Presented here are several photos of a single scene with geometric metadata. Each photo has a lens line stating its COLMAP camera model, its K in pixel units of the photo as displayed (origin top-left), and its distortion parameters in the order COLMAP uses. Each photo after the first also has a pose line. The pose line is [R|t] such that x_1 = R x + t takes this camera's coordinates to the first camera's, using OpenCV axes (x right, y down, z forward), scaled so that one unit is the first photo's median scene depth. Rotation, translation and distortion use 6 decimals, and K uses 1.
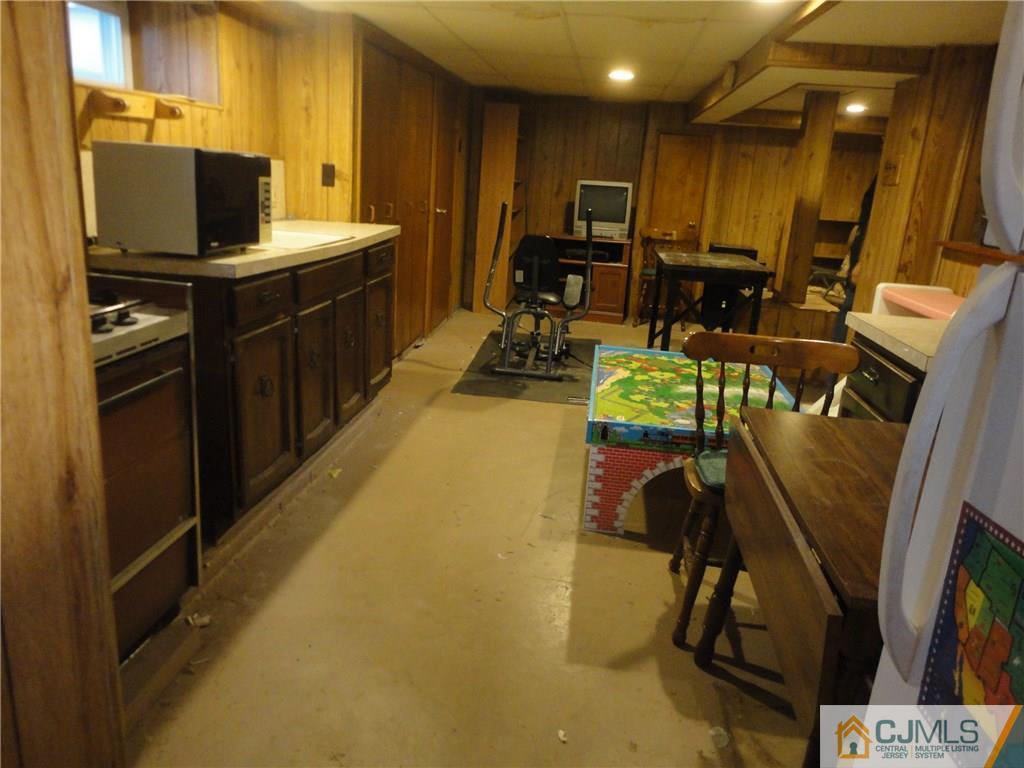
lens RADIAL K [[753.5, 0, 511.0], [0, 753.5, 380.6], [0, 0, 1]] dist [0.001942, 0.005999]
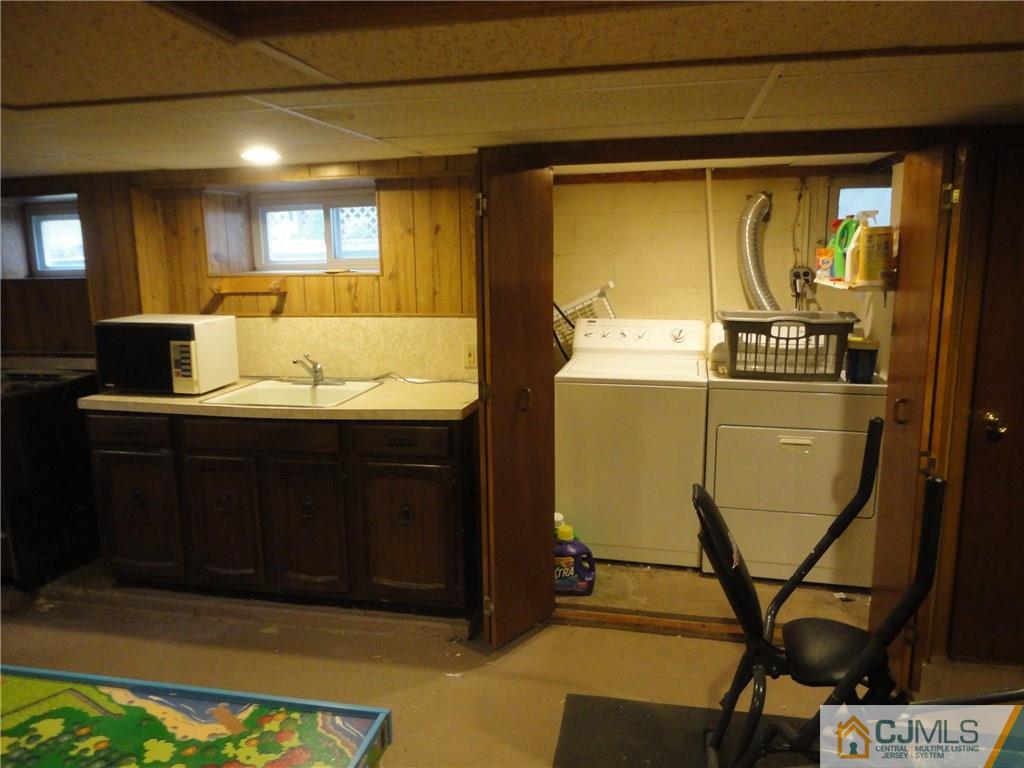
lens RADIAL K [[753.5, 0, 511.0], [0, 753.5, 380.6], [0, 0, 1]] dist [0.001942, 0.005999]
pose [[-0.086556, 0.119450, -0.989060, 0.691833], [-0.255108, 0.957027, 0.137906, -0.415994], [0.963031, 0.264254, -0.052364, 1.291732]]
